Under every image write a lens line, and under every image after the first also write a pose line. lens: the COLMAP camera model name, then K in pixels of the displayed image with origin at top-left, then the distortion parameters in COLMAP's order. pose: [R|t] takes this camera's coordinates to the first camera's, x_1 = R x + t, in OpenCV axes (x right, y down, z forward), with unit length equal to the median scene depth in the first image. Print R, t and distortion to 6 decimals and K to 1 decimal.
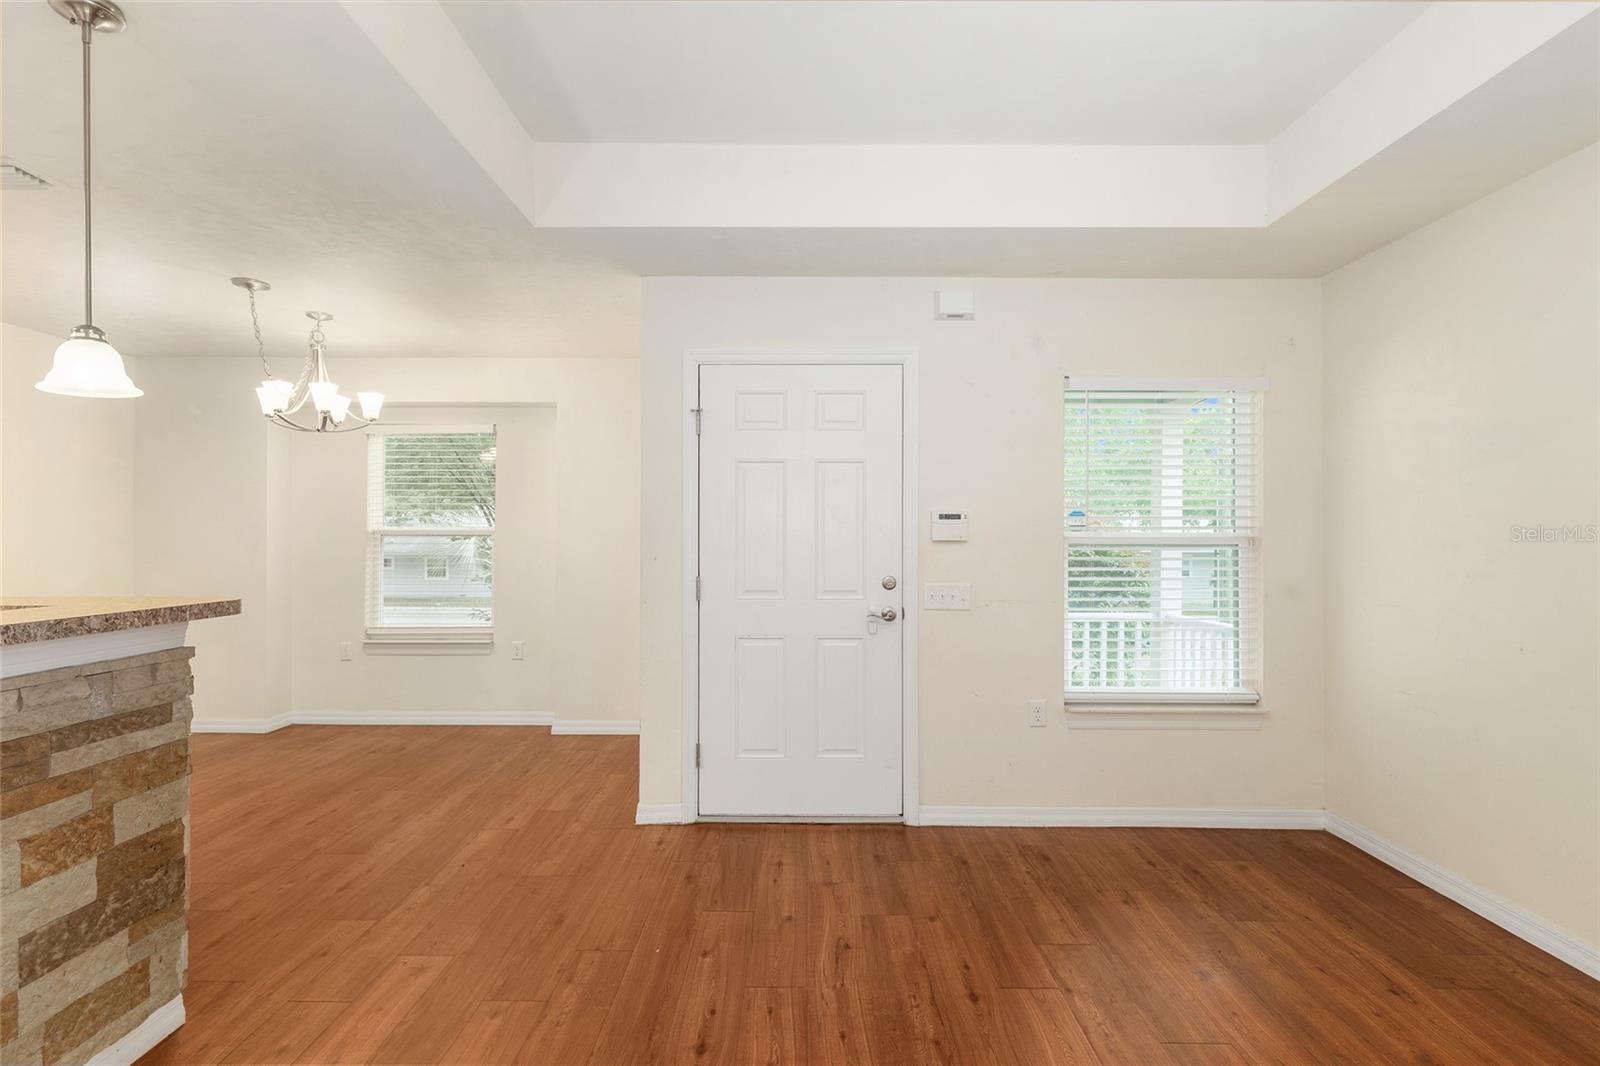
lens RADIAL K [[747.8, 0, 797.1], [0, 747.8, 535.5], [0, 0, 1]] dist [-0.000683, -0.000063]
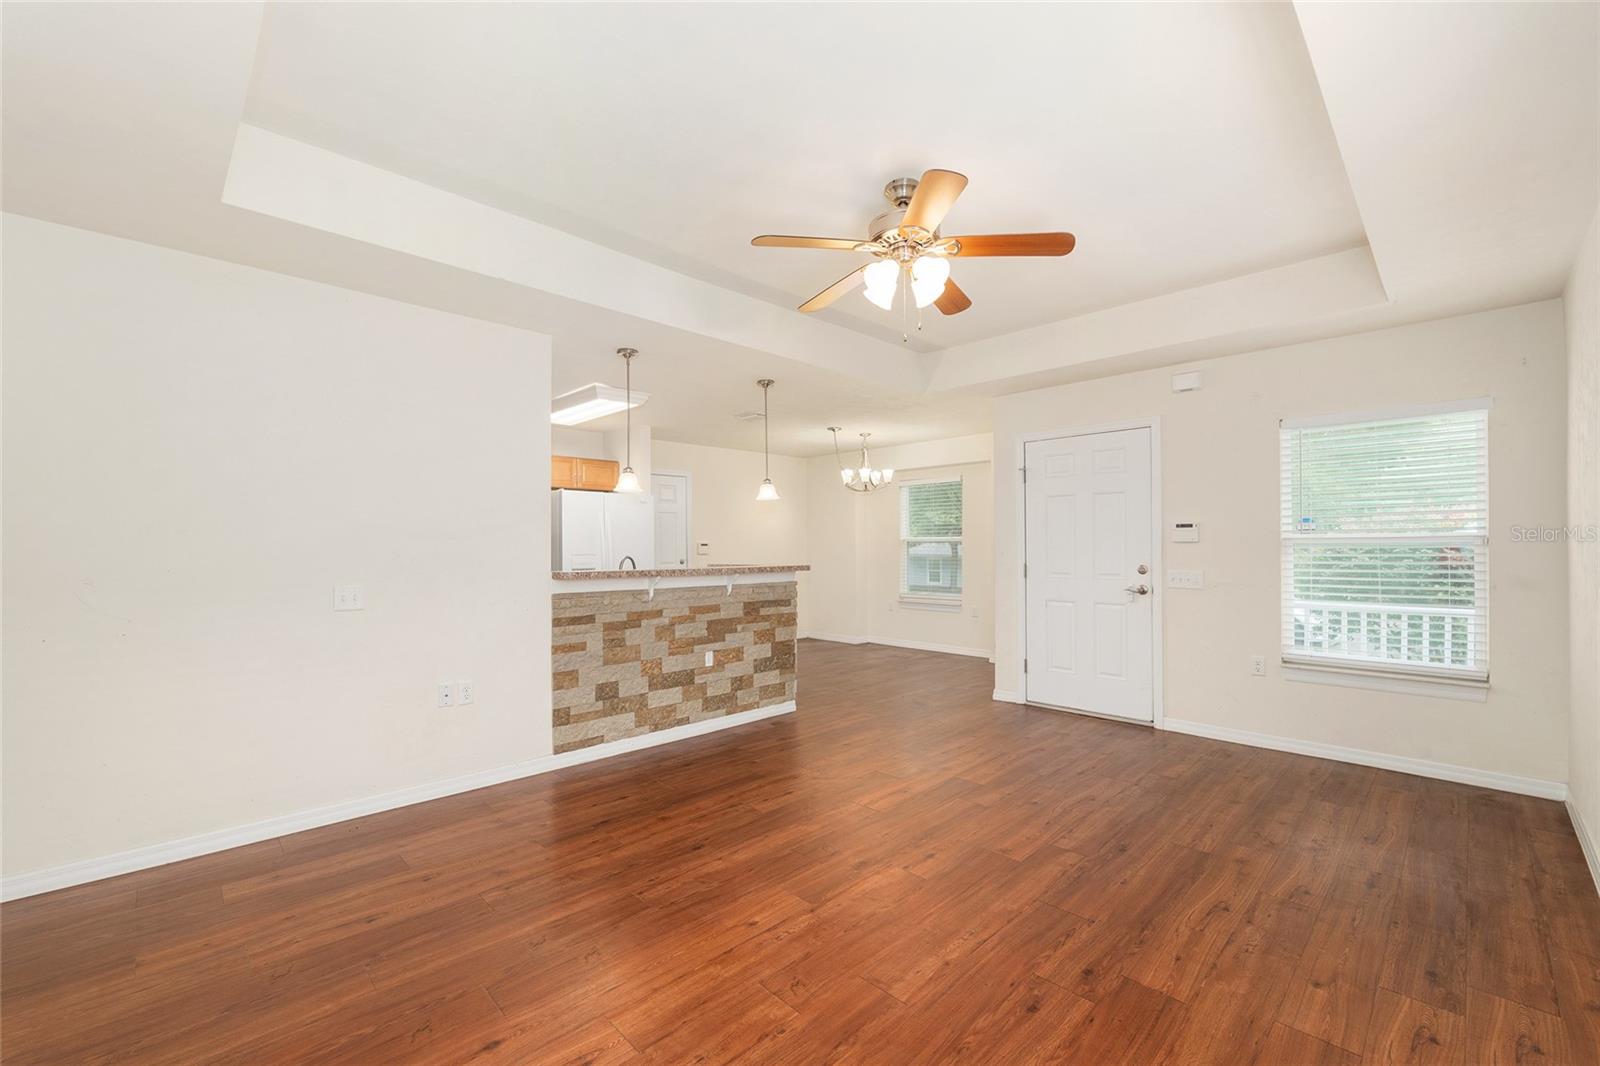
lens RADIAL K [[657.9, 0, 794.4], [0, 657.9, 541.7], [0, 0, 1]] dist [-0.011605, -0.000102]
pose [[0.702406, -0.010445, -0.711700, 1.044178], [0.009896, 0.999939, -0.004909, 0.009150], [0.711708, -0.003595, 0.702466, -0.829232]]
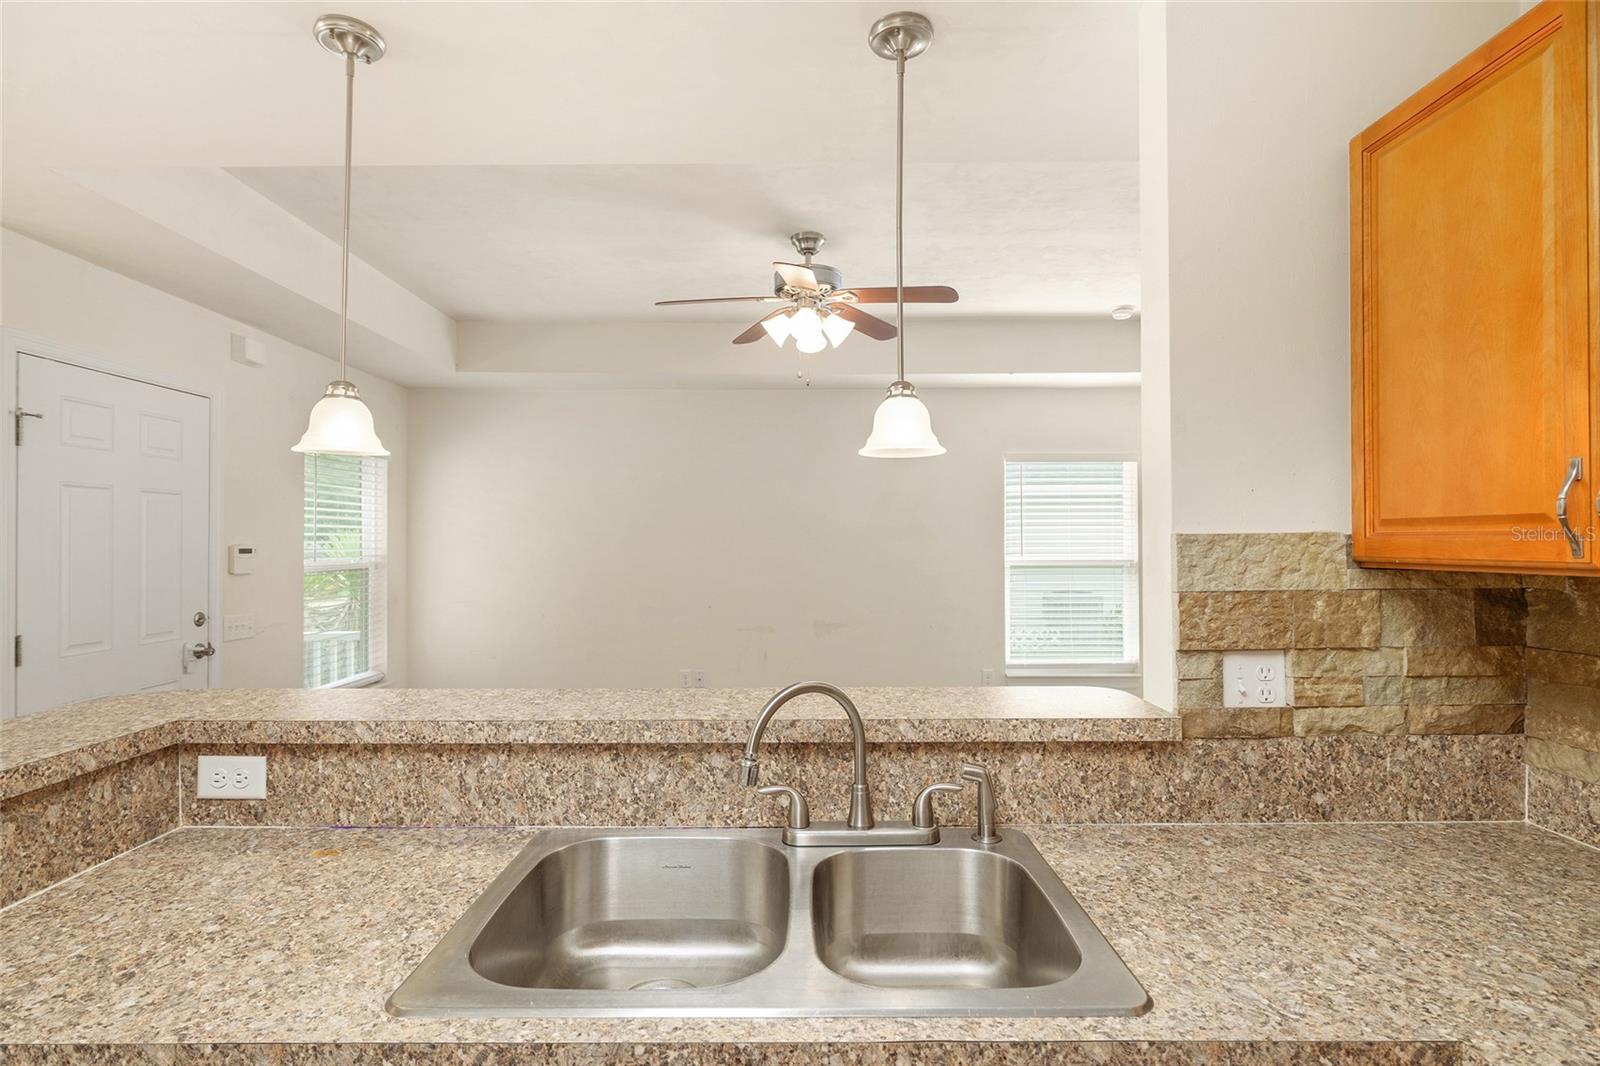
lens RADIAL K [[826.1, 0, 795.2], [0, 826.1, 534.1], [0, 0, 1]] dist [-0.000212, 0.000092]
pose [[-0.000903, 0.007659, 0.999970, -1.720042], [-0.004418, 0.999961, -0.007663, -0.077419], [-0.999990, -0.004425, -0.000869, 0.396370]]
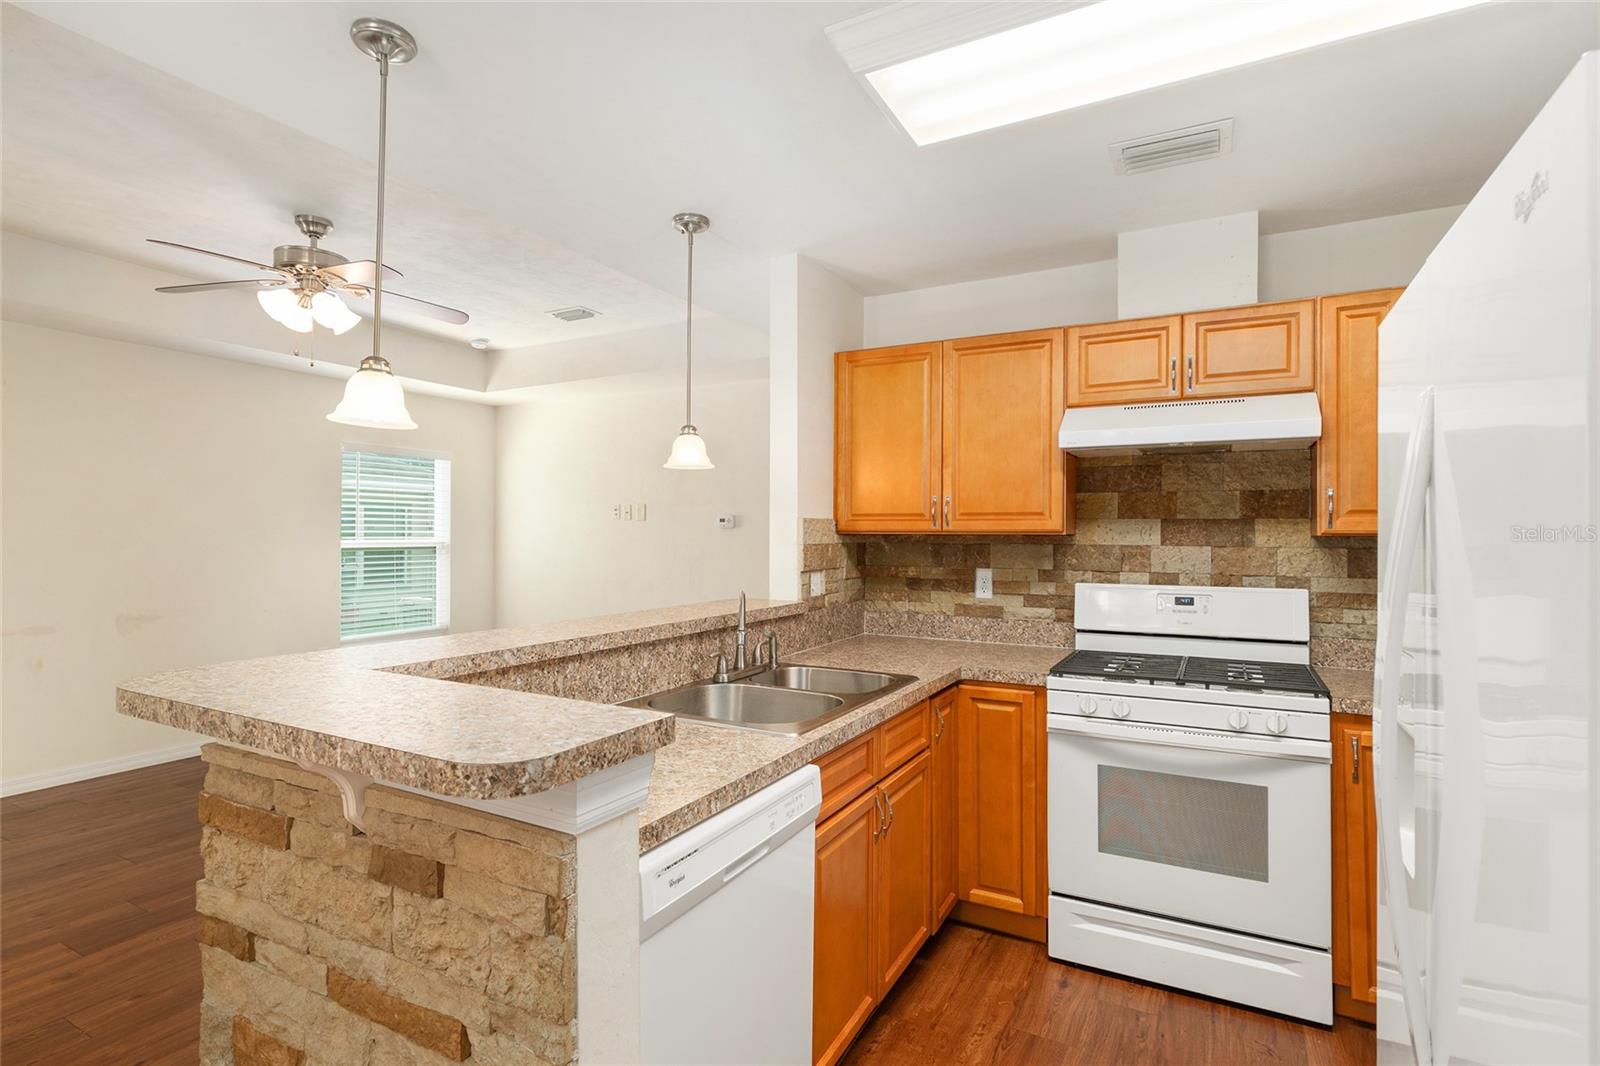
lens RADIAL K [[785.1, 0, 794.8], [0, 785.1, 529.7], [0, 0, 1]] dist [0.002390, -0.000051]
pose [[-0.881367, -0.002893, 0.472424, -1.686017], [-0.010146, 0.999867, -0.012807, -0.040512], [-0.472324, -0.016081, -0.881278, 1.447195]]
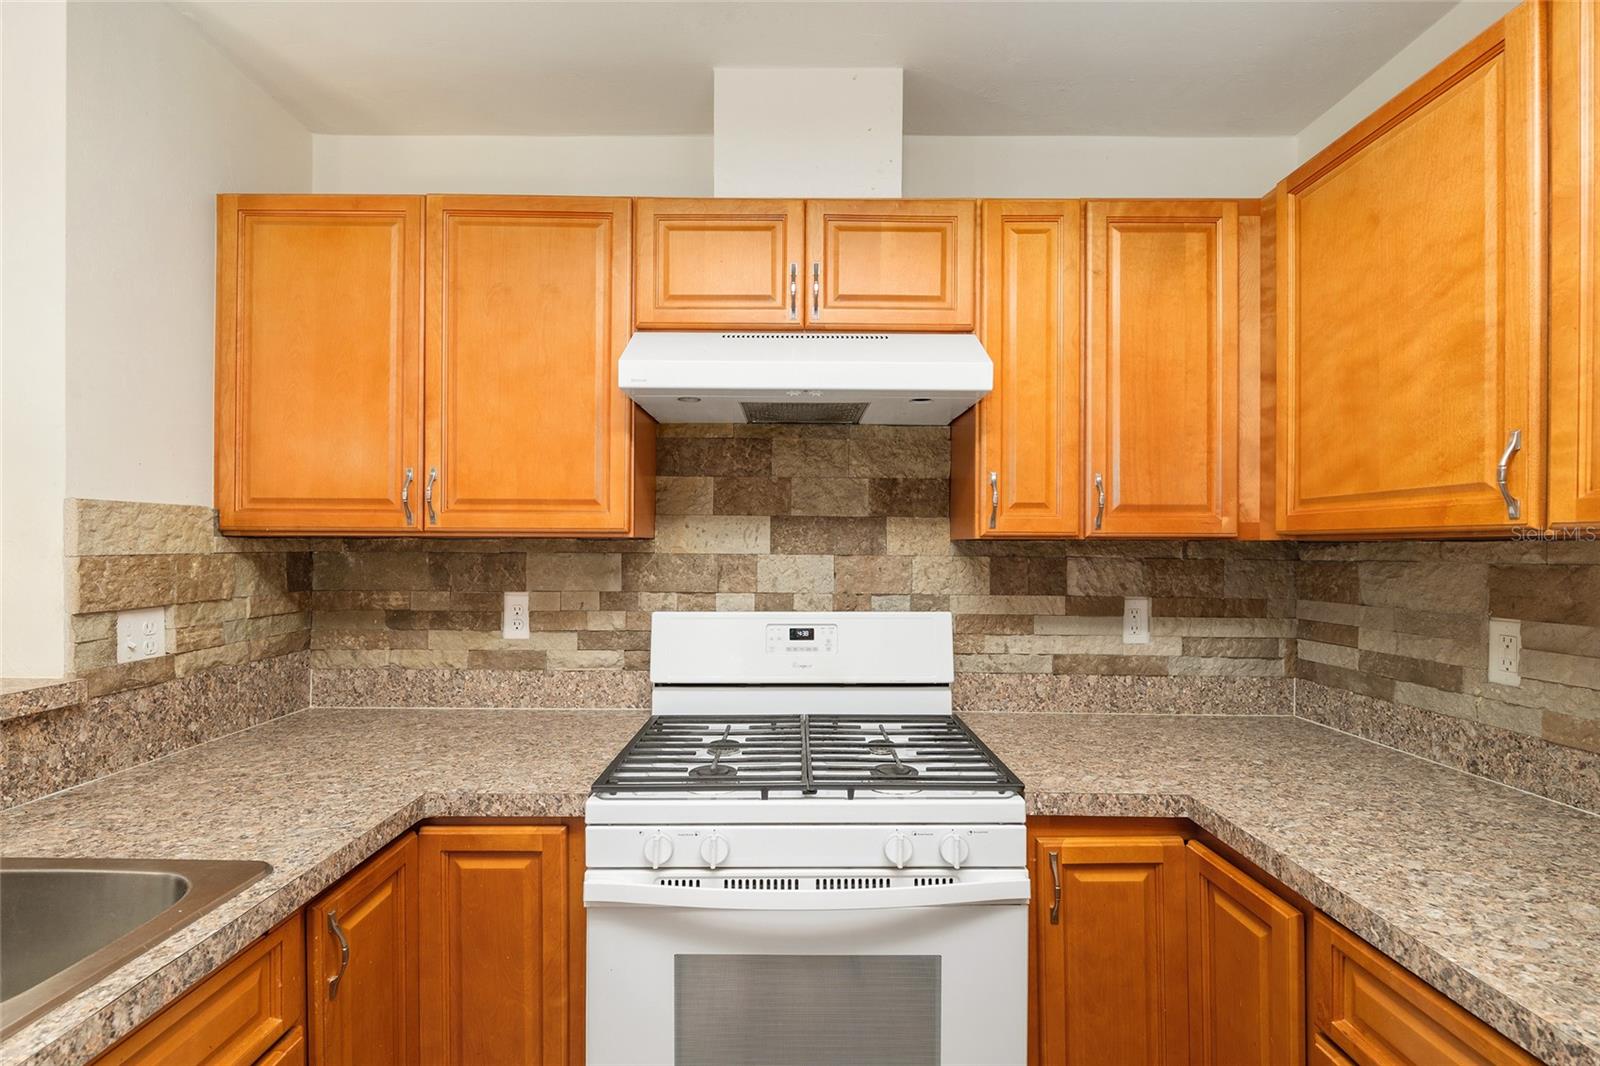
lens RADIAL K [[702.5, 0, 794.0], [0, 702.5, 544.6], [0, 0, 1]] dist [-0.004146, -0.000530]
pose [[-0.999969, -0.006427, -0.004489, -1.617402], [-0.006374, 0.999912, -0.011646, -0.038262], [0.004563, -0.011617, -0.999922, 0.696235]]
